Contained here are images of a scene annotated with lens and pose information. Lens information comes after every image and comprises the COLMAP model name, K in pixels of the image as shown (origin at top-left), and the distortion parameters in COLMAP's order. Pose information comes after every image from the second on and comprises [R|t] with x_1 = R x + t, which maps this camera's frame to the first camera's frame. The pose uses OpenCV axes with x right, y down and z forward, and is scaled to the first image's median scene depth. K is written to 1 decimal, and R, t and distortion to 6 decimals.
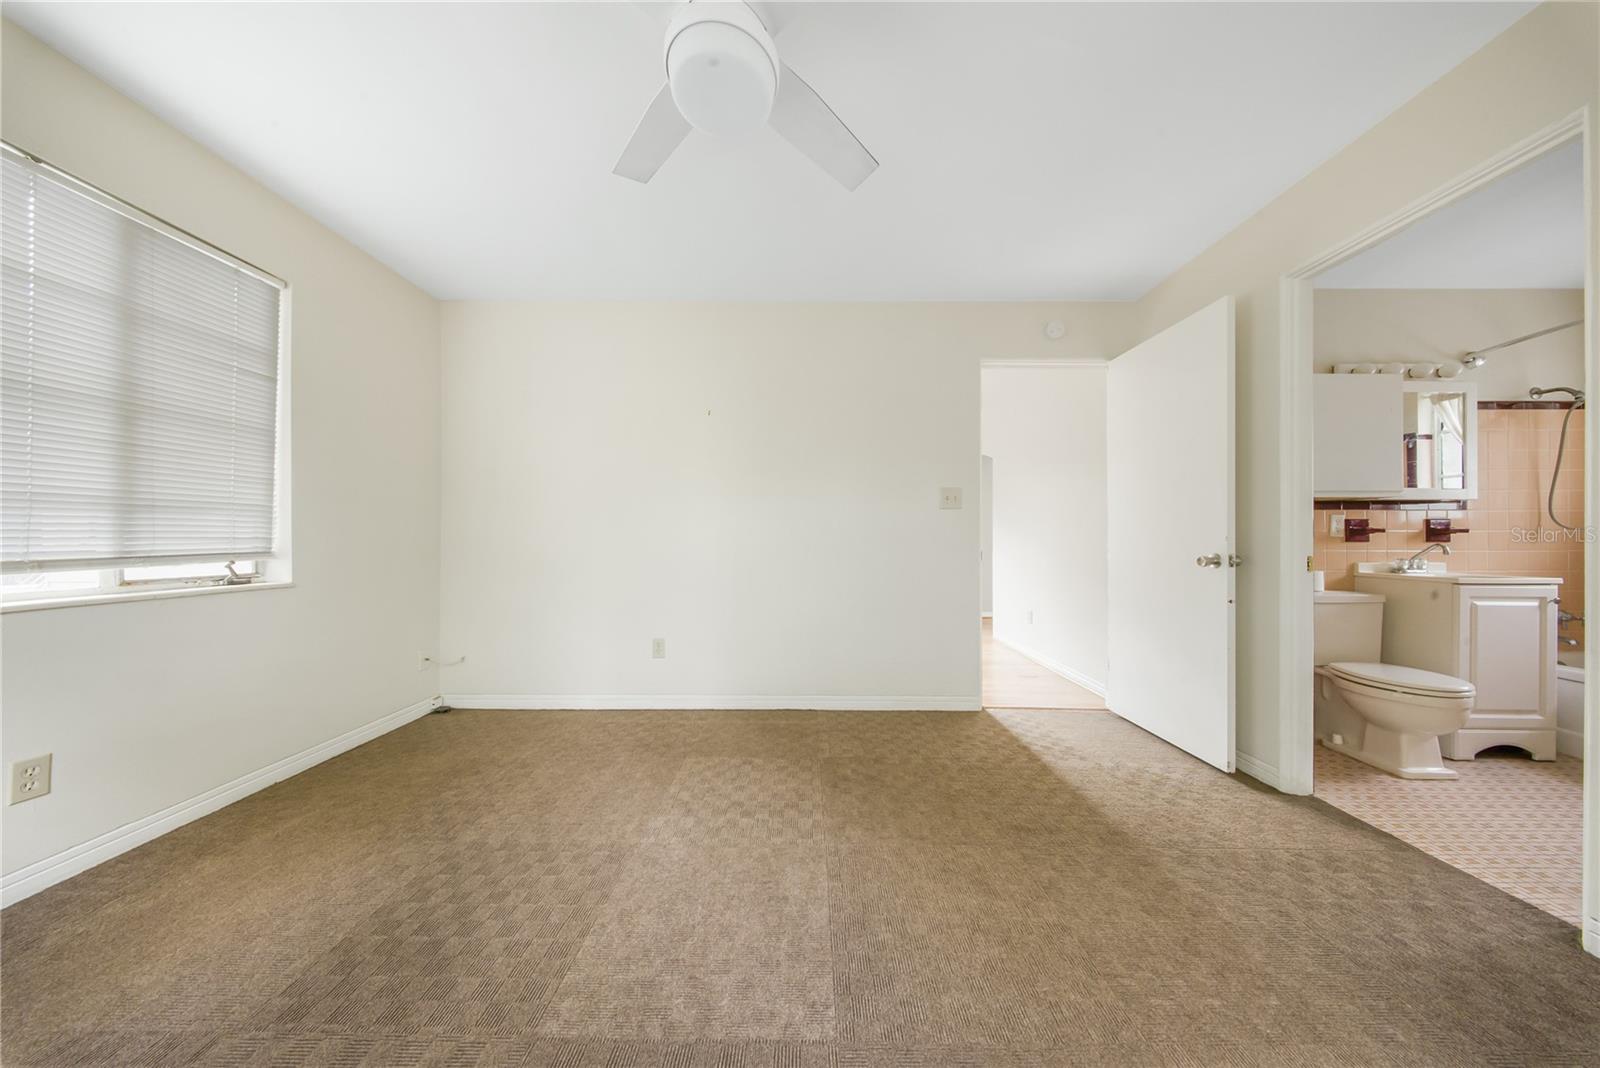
lens RADIAL K [[473.2, 0, 802.4], [0, 473.2, 539.0], [0, 0, 1]] dist [0.009450, -0.003772]
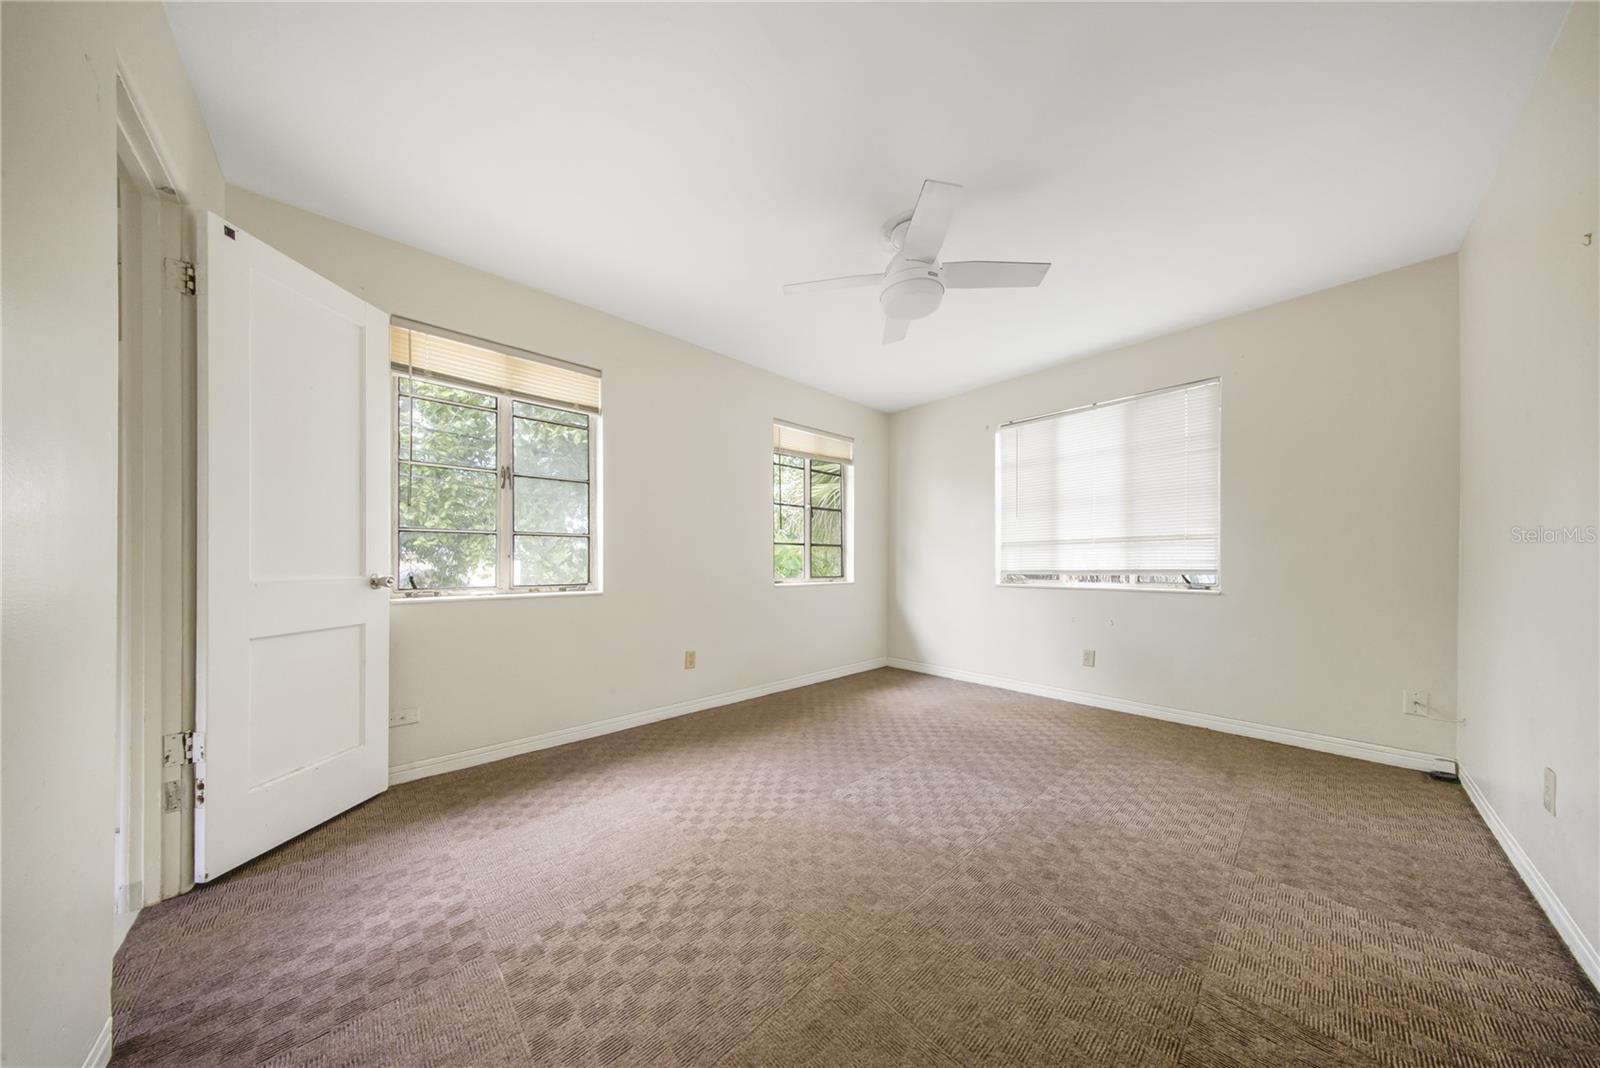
lens RADIAL K [[481.1, 0, 804.5], [0, 481.1, 562.9], [0, 0, 1]] dist [0.000013, -0.000040]
pose [[-0.719706, -0.000064, -0.694279, 0.774689], [0.000048, 1.000000, -0.000143, 0.006236], [0.694279, -0.000136, -0.719706, 1.154756]]
